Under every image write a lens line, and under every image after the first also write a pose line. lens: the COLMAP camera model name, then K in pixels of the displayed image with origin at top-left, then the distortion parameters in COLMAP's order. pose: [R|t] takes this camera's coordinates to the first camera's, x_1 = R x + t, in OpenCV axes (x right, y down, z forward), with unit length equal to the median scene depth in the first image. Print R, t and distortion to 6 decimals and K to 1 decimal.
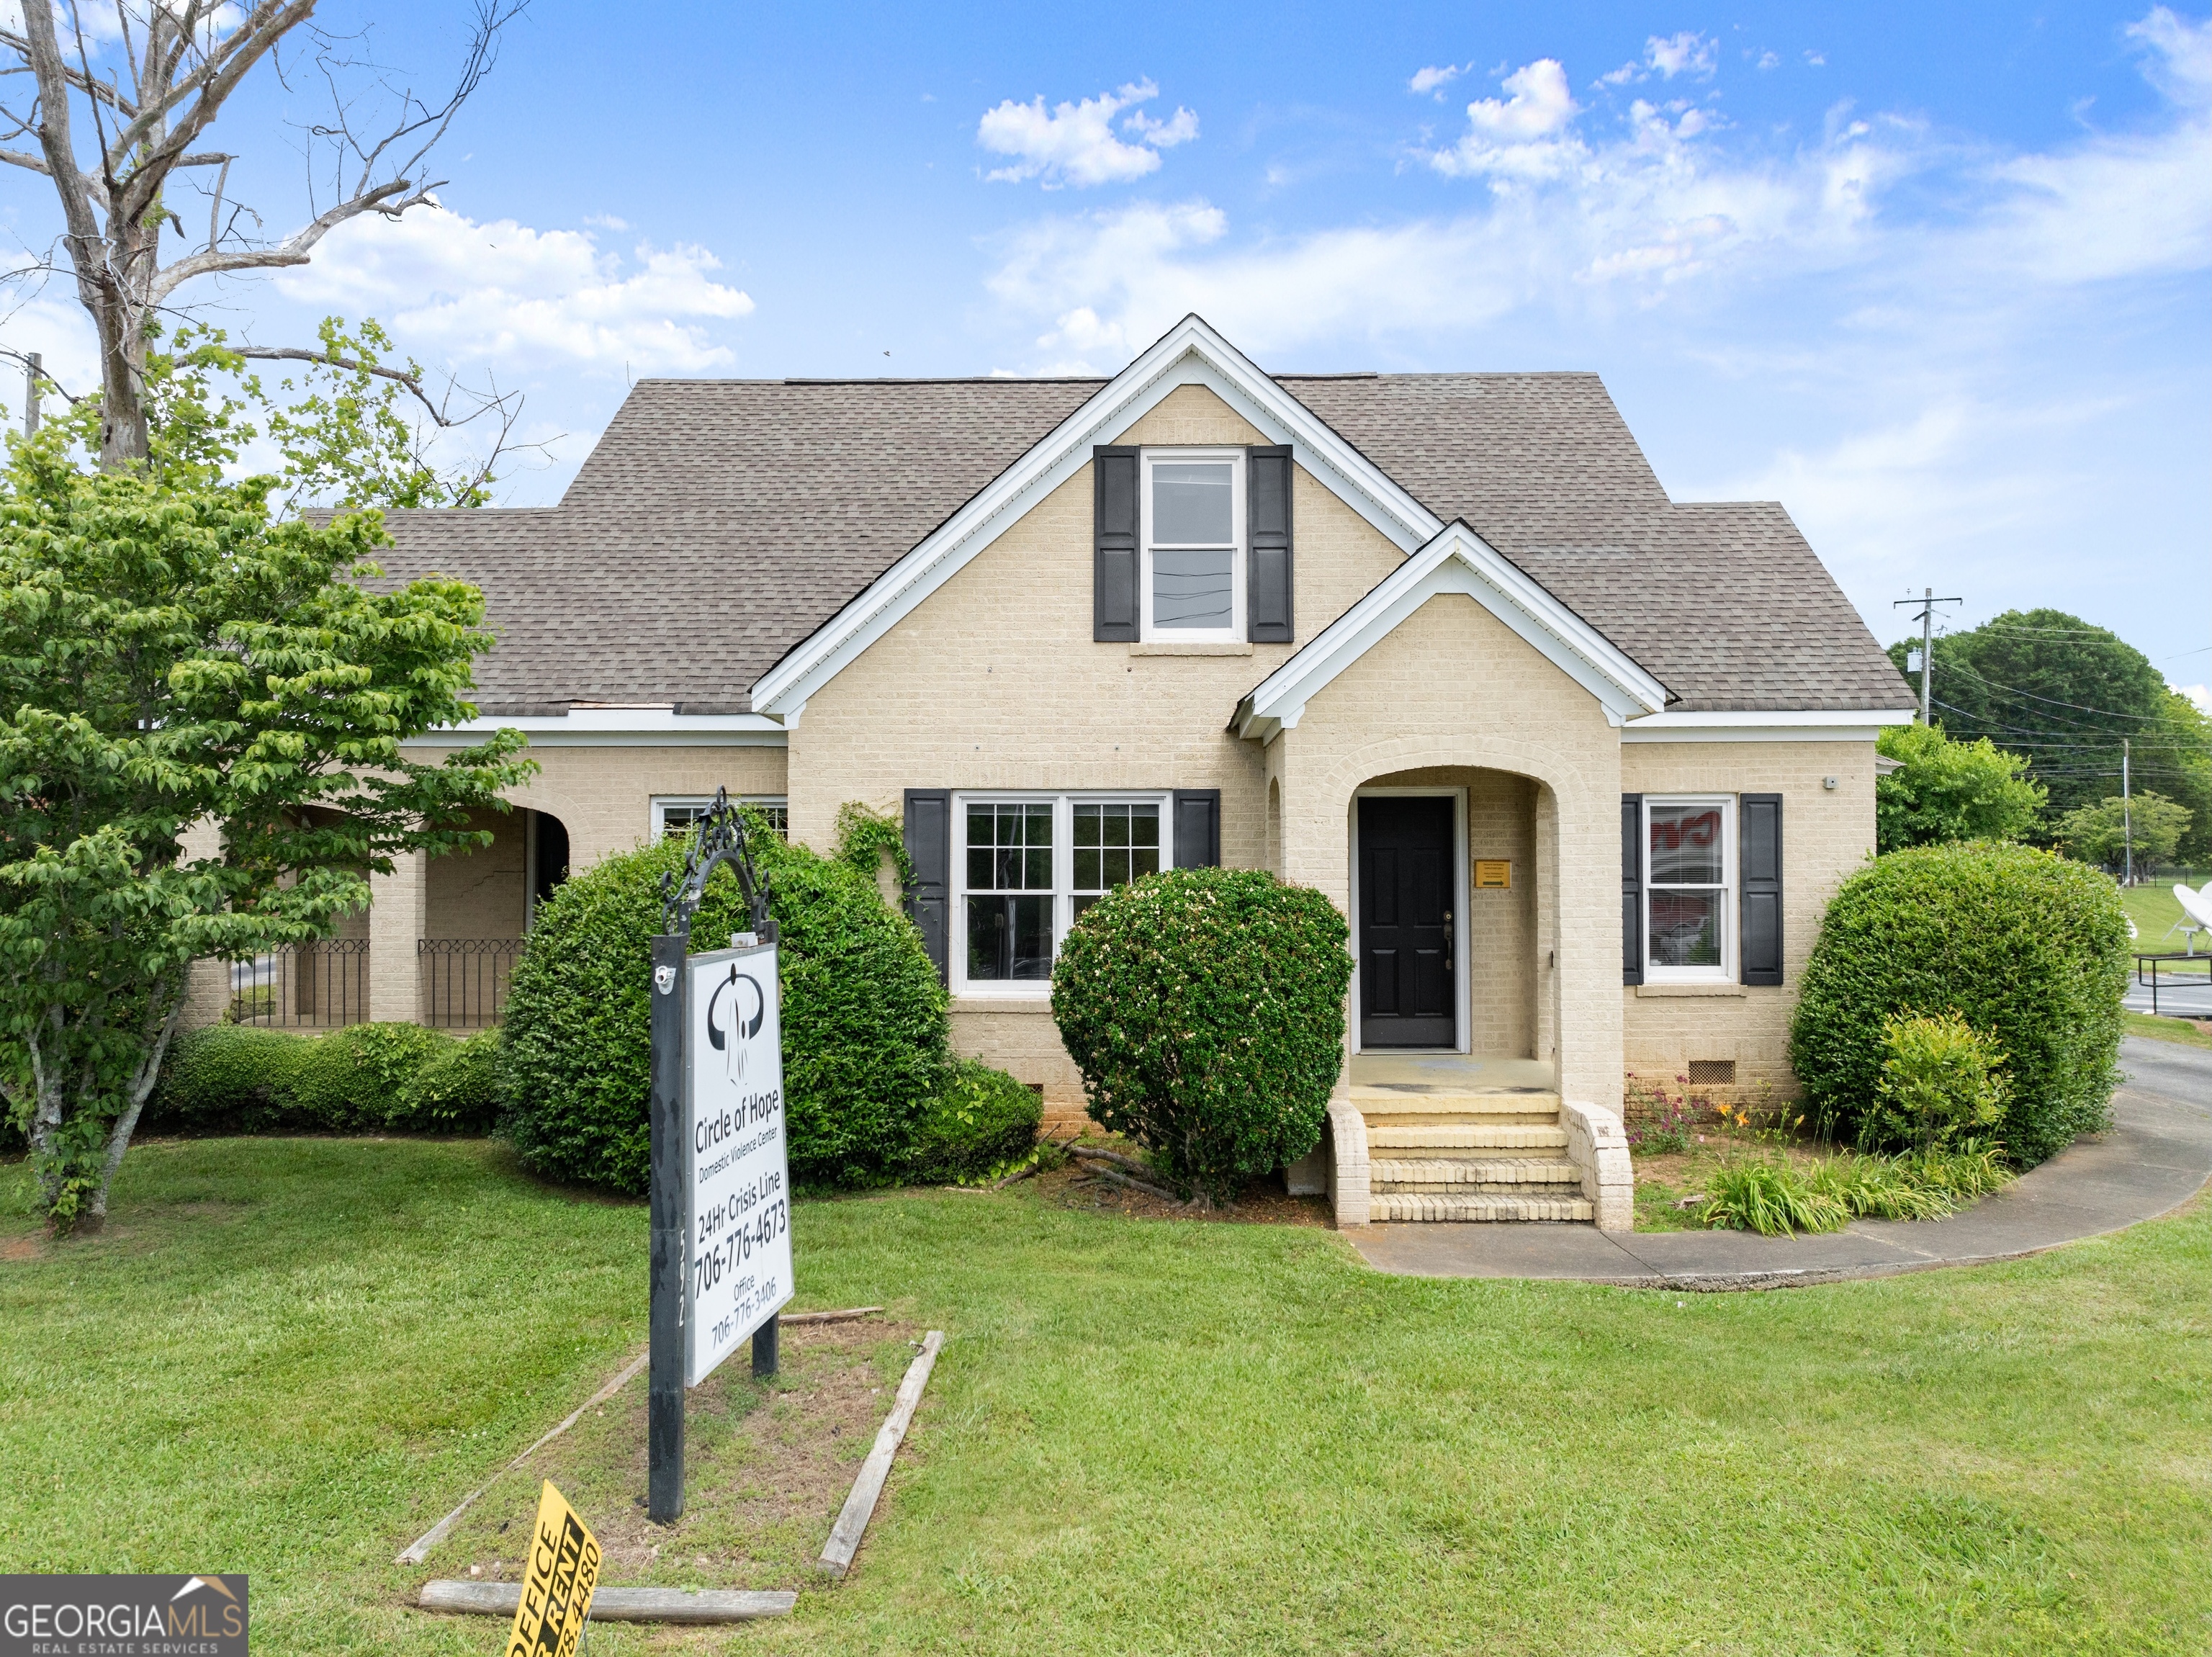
lens RADIAL K [[1507.6, 0, 1106.0], [0, 1507.6, 828.5], [0, 0, 1]] dist [-0.031892, -0.001706]
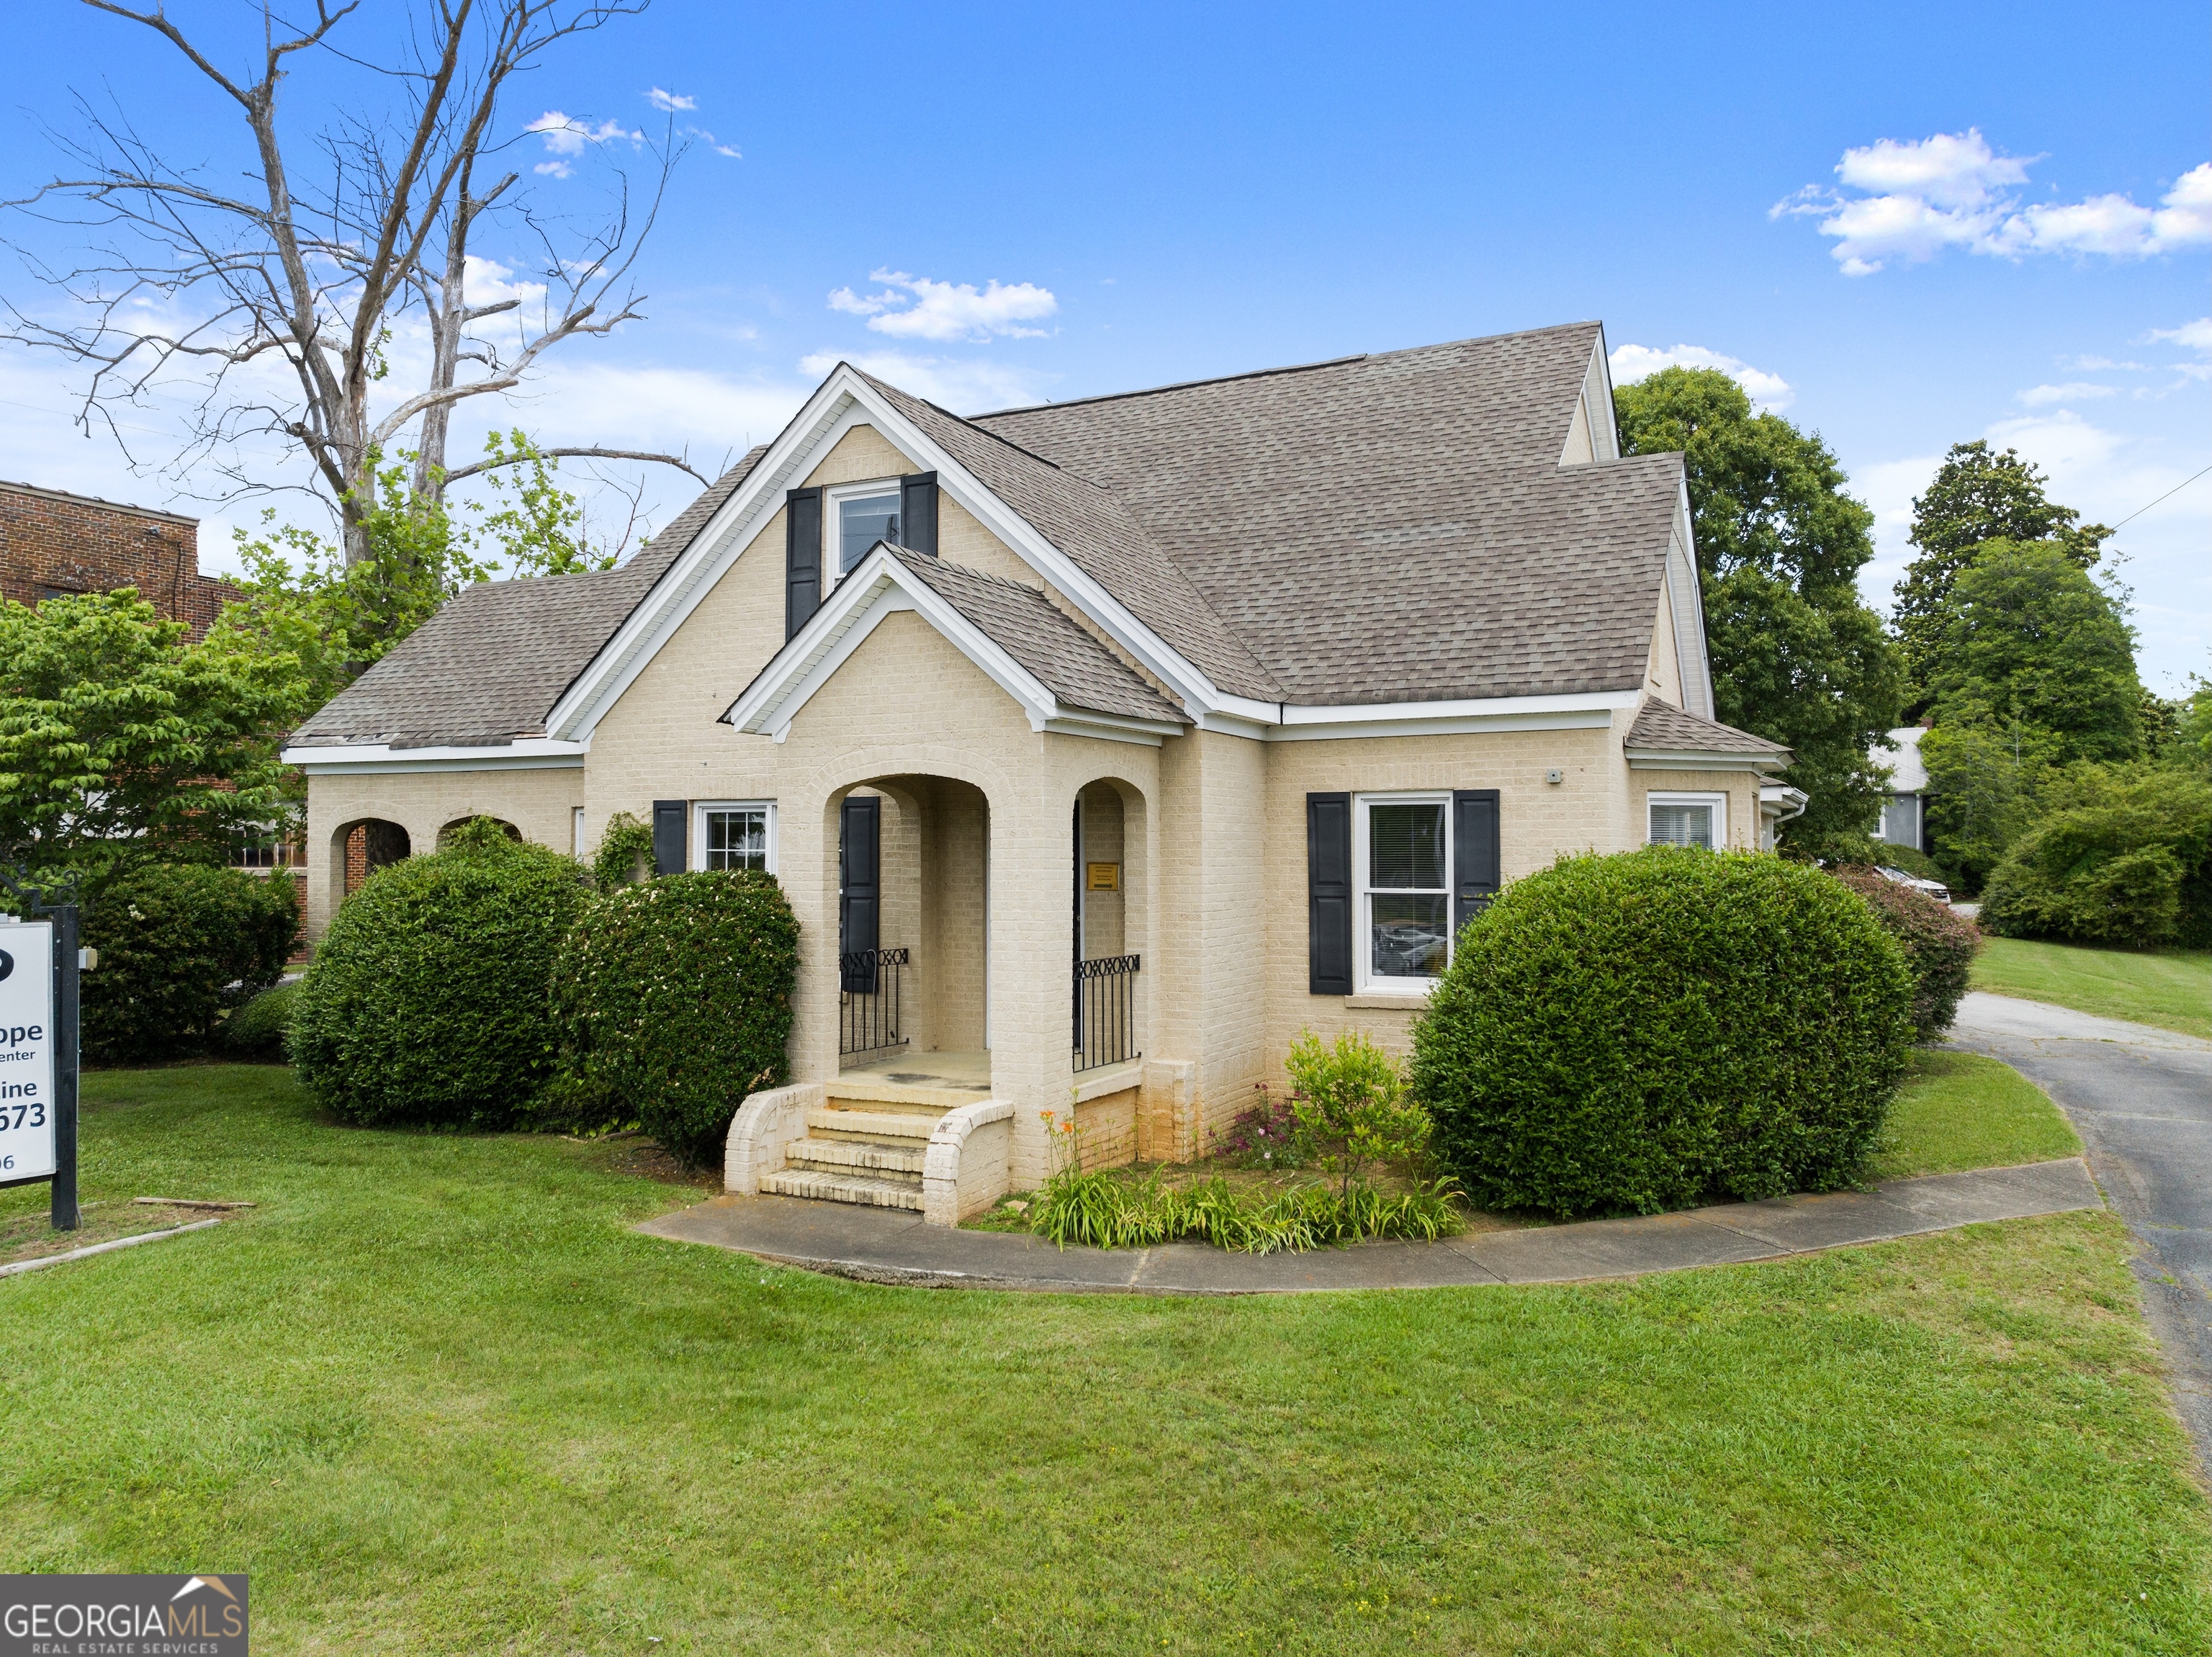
lens RADIAL K [[1507.6, 0, 1106.0], [0, 1507.6, 828.5], [0, 0, 1]] dist [-0.031892, -0.001706]
pose [[0.908951, -0.007020, -0.416845, 0.673411], [0.008166, 0.999966, 0.000965, -0.002818], [0.416824, -0.004282, 0.908977, 0.083650]]
